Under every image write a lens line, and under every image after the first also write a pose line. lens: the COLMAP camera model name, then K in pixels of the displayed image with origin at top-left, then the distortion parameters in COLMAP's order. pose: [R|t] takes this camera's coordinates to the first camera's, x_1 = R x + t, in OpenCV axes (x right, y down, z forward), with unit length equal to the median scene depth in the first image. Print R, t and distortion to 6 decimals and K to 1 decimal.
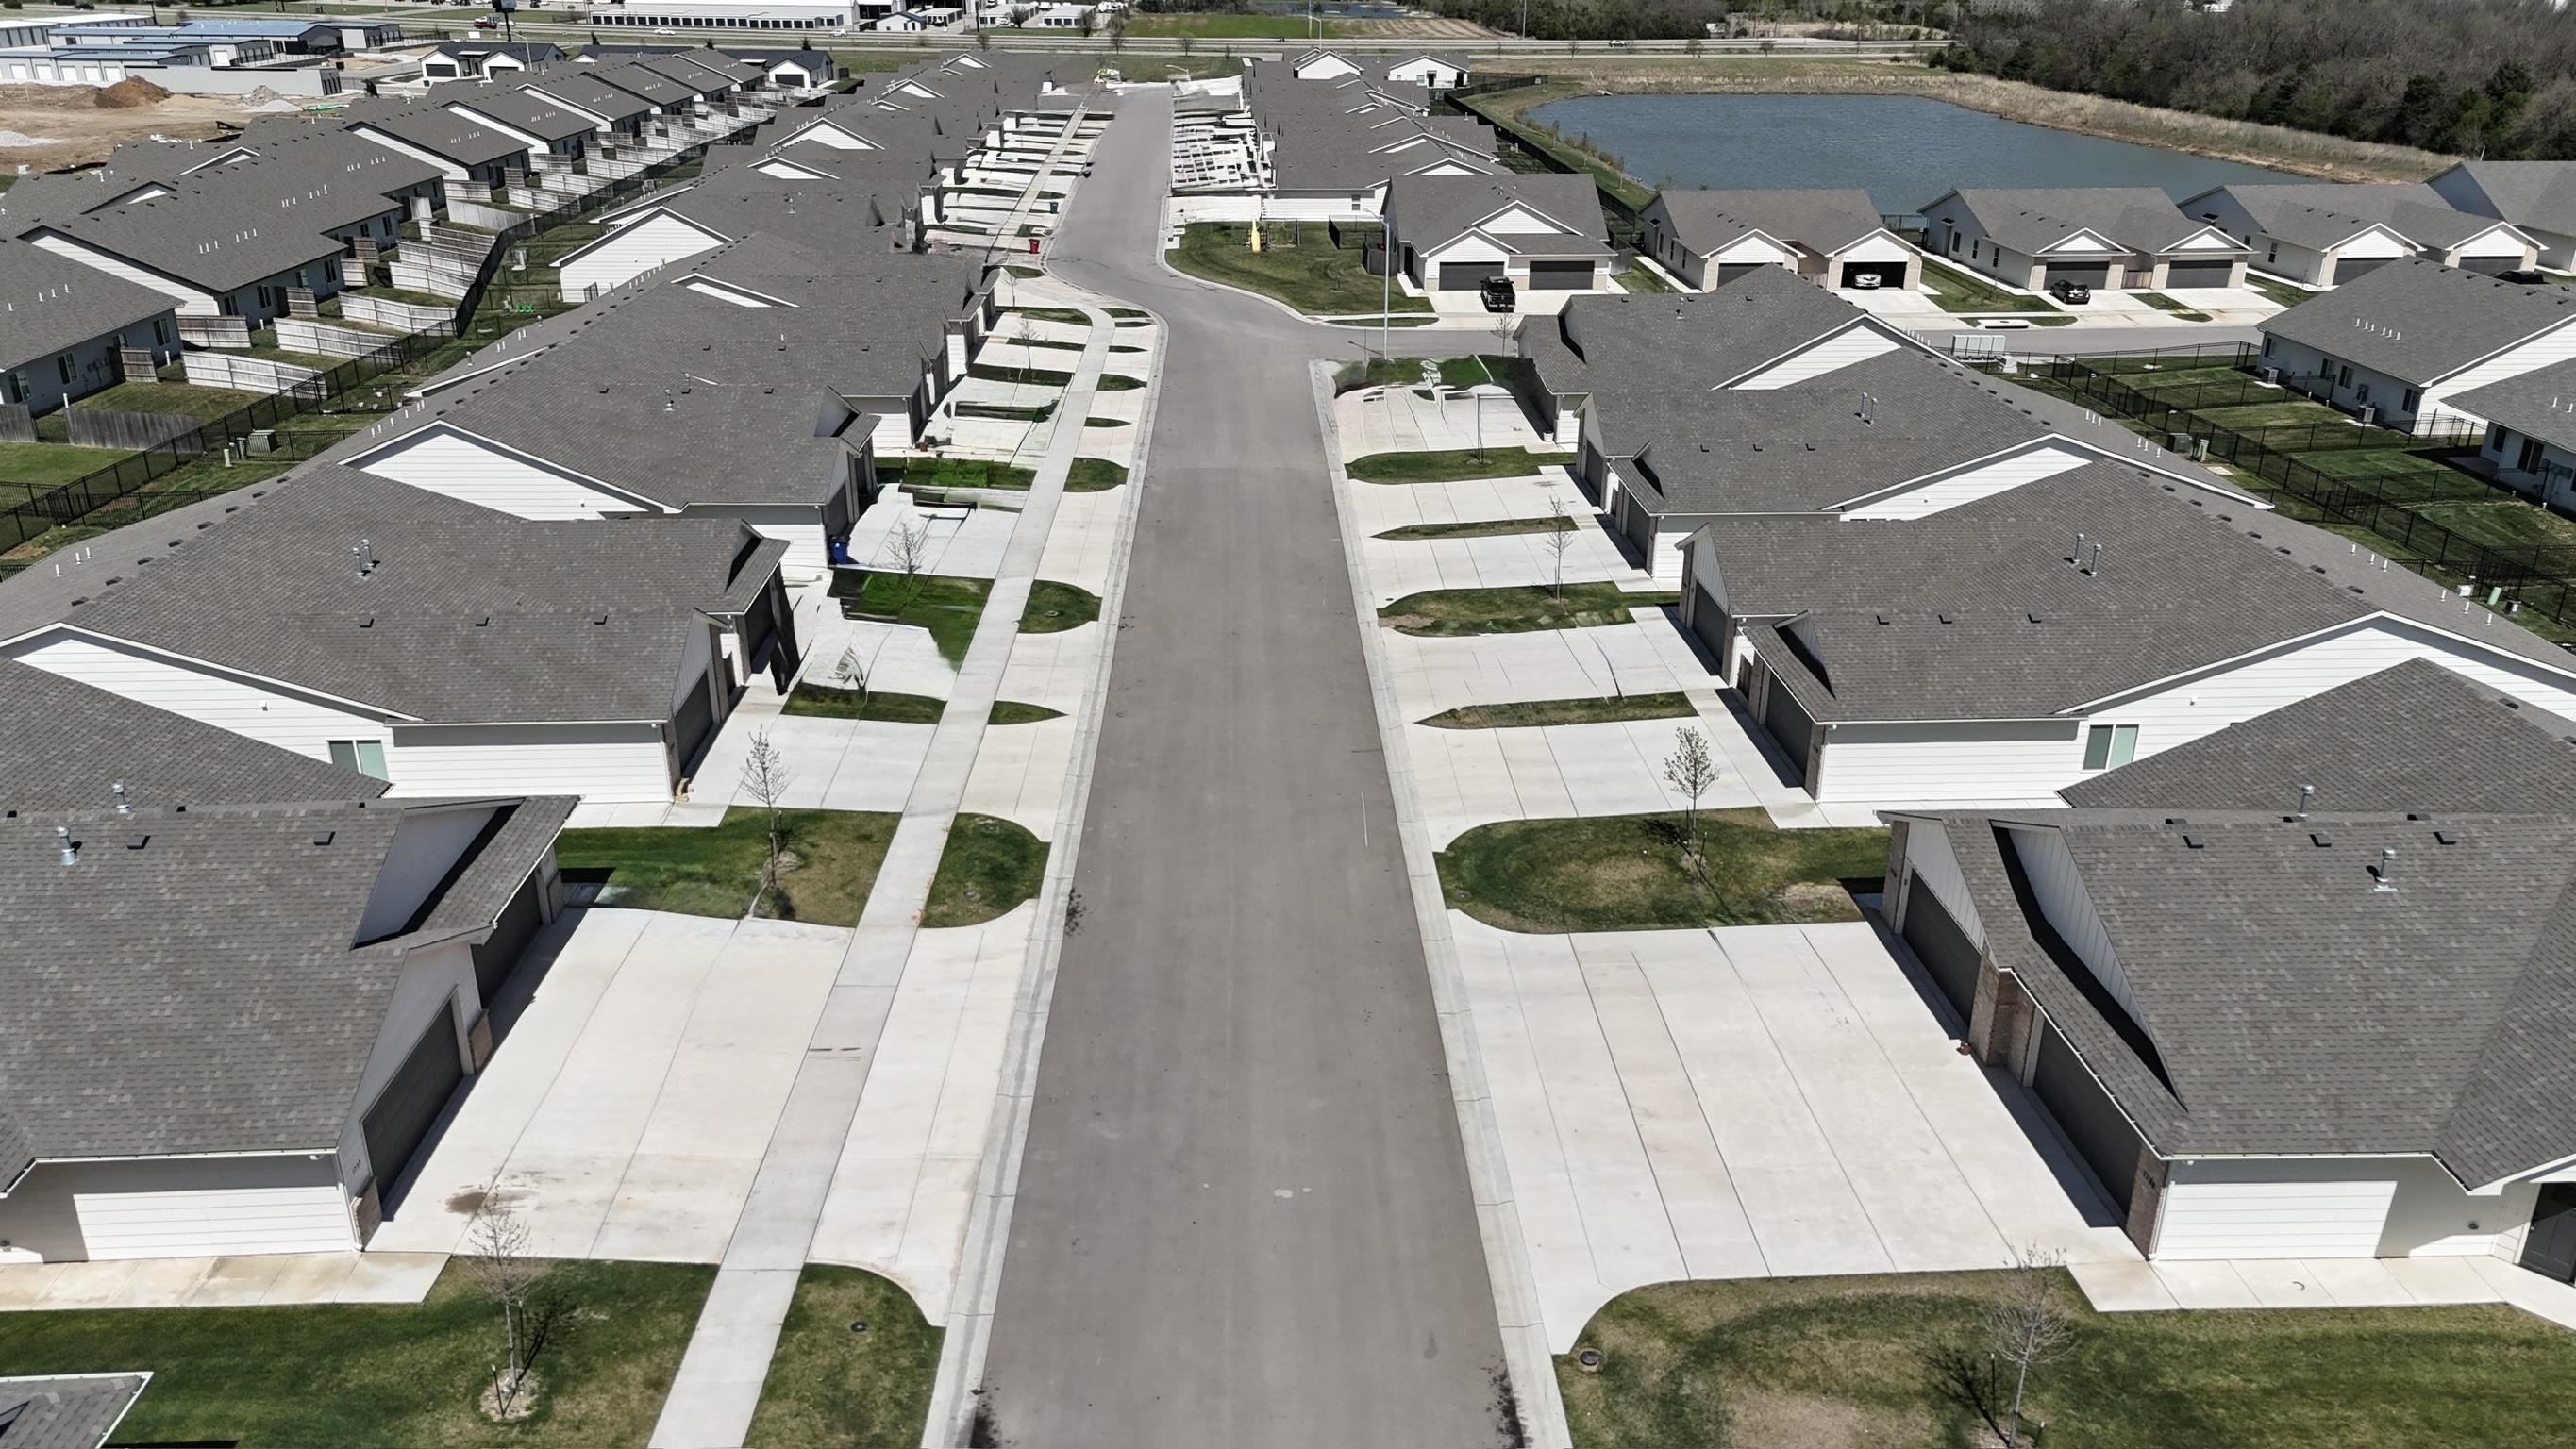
lens RADIAL K [[1891.5, 0, 1296.4], [0, 1891.5, 714.4], [0, 0, 1]] dist [0.072545, -0.061209]
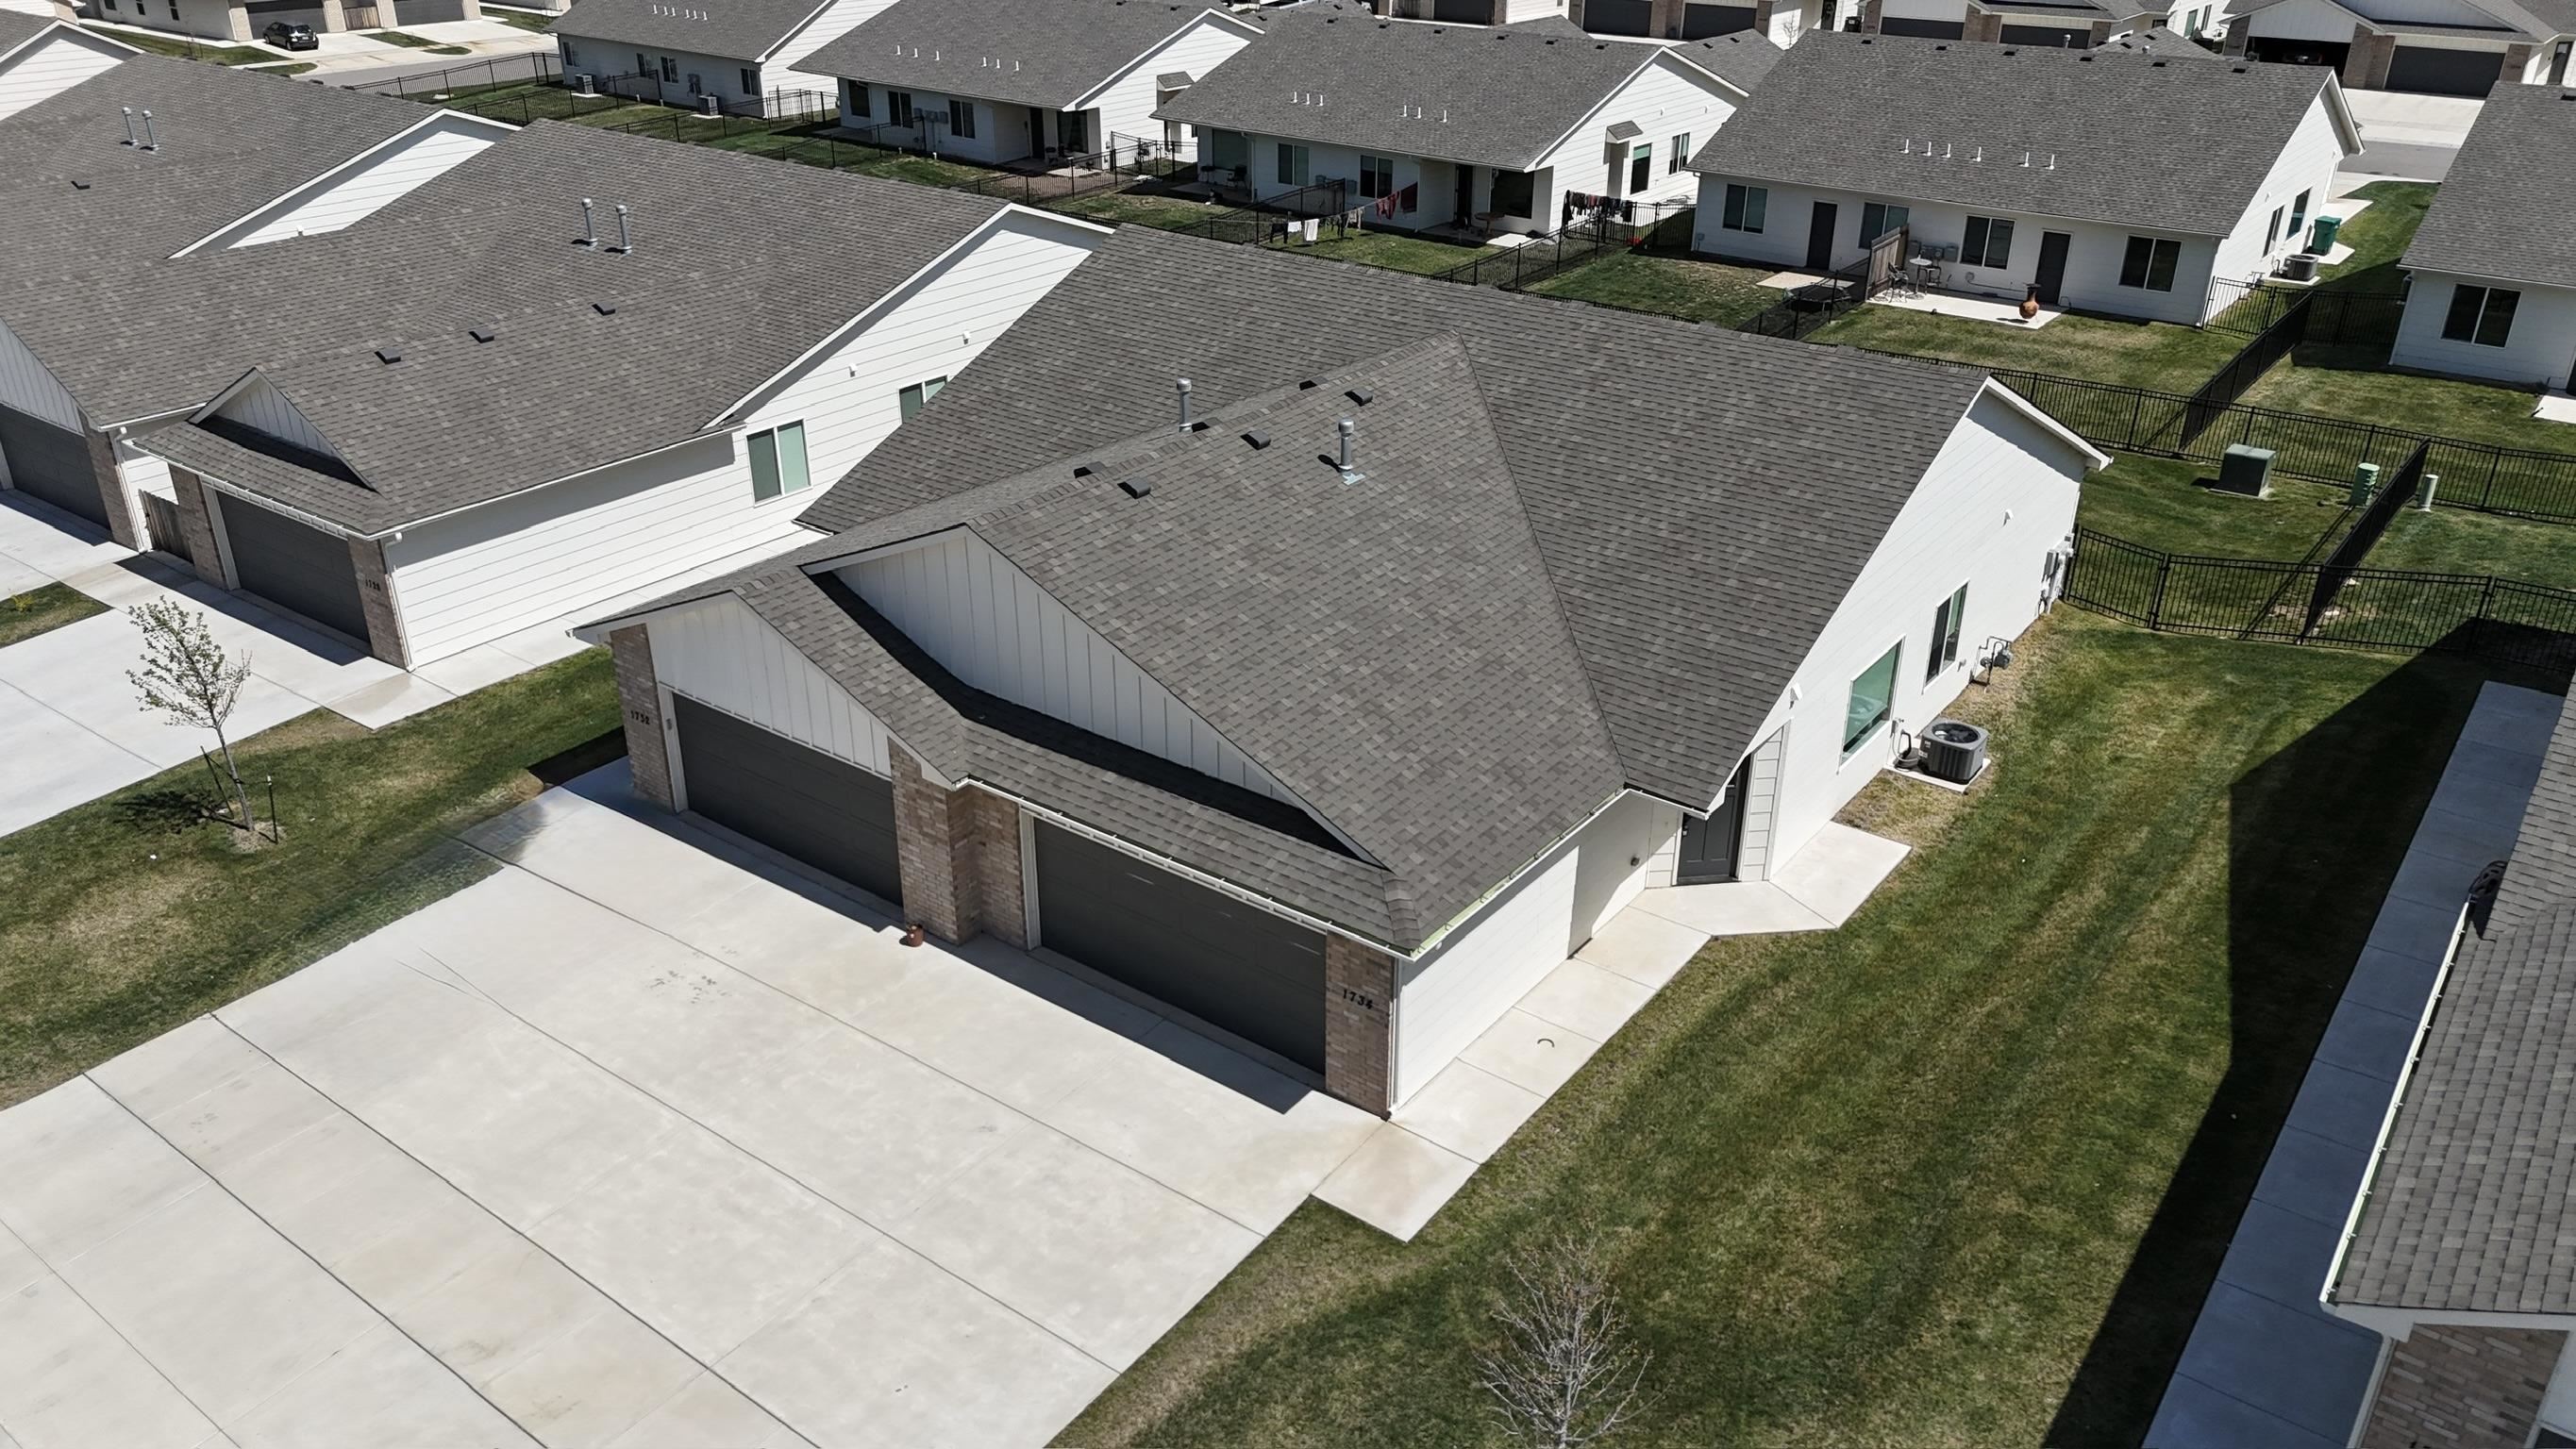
lens RADIAL K [[1891.5, 0, 1296.4], [0, 1891.5, 714.4], [0, 0, 1]] dist [0.072545, -0.061209]
pose [[0.634503, -0.342879, 0.692705, 0.028169], [0.288162, 0.936543, 0.199625, 0.019765], [-0.717195, 0.072948, 0.693044, 0.388053]]
